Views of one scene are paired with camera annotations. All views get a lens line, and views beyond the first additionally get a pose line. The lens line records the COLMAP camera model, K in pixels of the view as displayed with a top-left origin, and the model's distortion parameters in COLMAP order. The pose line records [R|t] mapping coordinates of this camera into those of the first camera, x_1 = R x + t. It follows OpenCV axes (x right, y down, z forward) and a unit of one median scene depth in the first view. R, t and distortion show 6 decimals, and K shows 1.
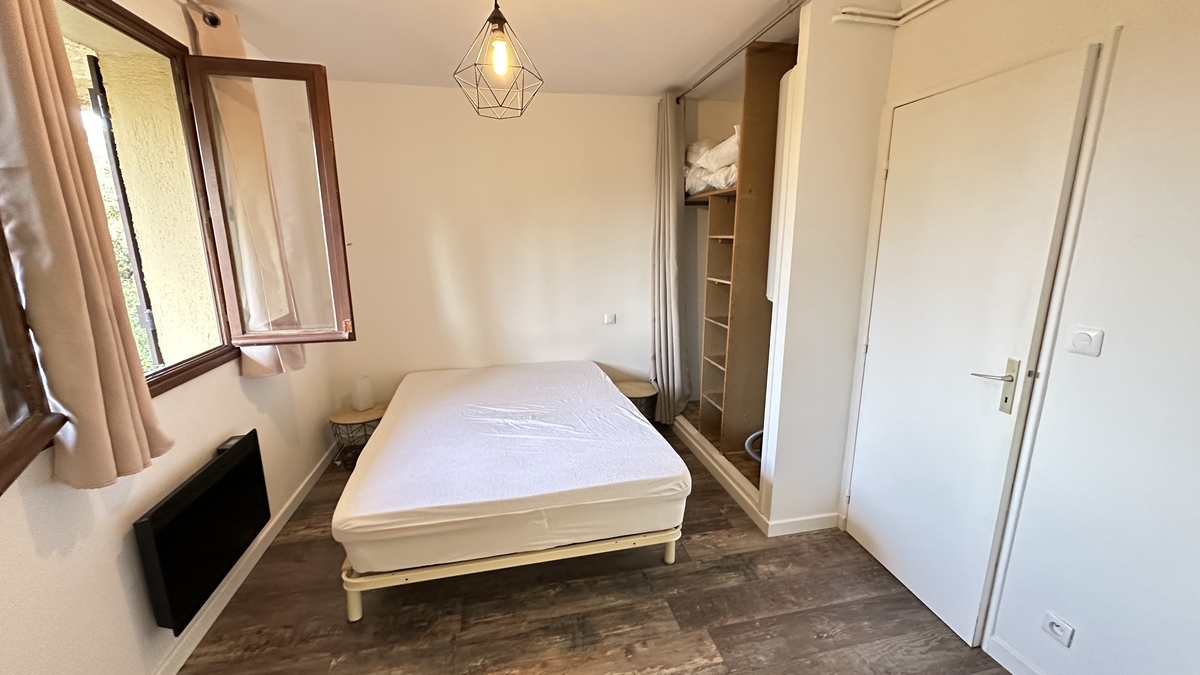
lens RADIAL K [[479.4, 0, 600.0], [0, 479.4, 337.5], [0, 0, 1]] dist [-0.004029, -0.000256]
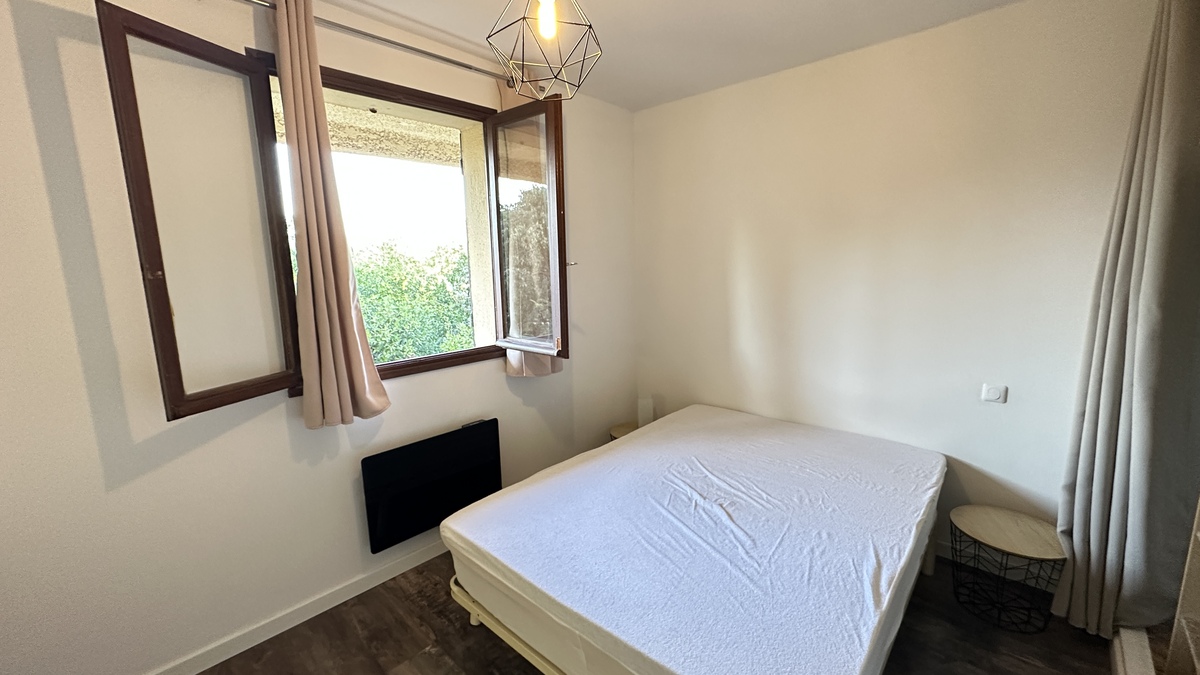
lens RADIAL K [[479.4, 0, 600.0], [0, 479.4, 337.5], [0, 0, 1]] dist [-0.004029, -0.000256]
pose [[0.566526, 0.123328, -0.814763, 0.358474], [-0.155800, 0.986935, 0.041057, -0.093024], [0.809182, 0.103680, 0.578339, 0.485526]]
